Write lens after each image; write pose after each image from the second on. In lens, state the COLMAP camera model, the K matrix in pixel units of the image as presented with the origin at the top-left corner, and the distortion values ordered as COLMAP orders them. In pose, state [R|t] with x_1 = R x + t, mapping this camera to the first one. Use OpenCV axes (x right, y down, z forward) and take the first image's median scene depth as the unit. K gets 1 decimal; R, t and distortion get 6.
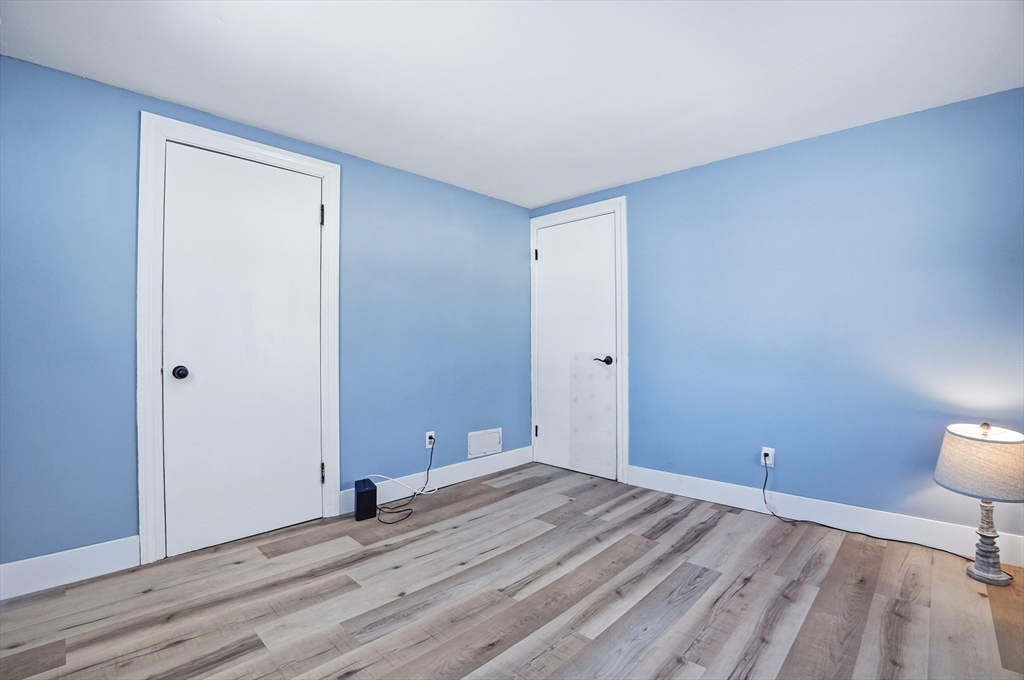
lens RADIAL K [[459.2, 0, 513.3], [0, 459.2, 342.5], [0, 0, 1]] dist [-0.054997, 0.000375]
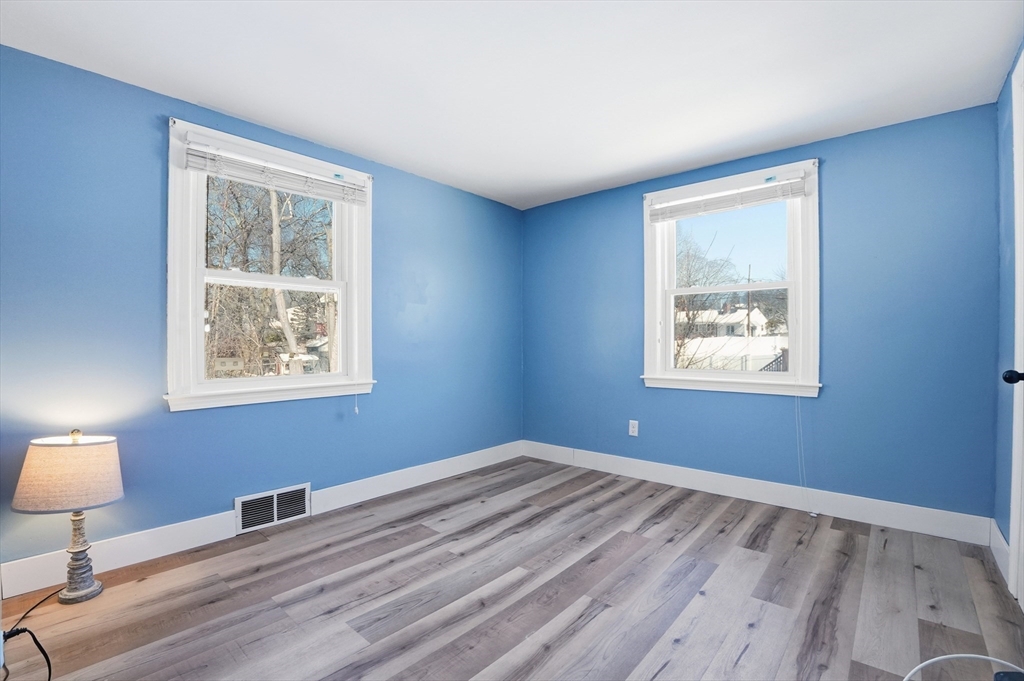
lens RADIAL K [[459.2, 0, 513.3], [0, 459.2, 343.0], [0, 0, 1]] dist [-0.054997, 0.000375]
pose [[-0.998834, 0.003629, -0.048147, 0.216525], [0.003287, 0.999969, 0.007181, -0.000275], [0.048171, 0.007015, -0.998814, 1.979003]]
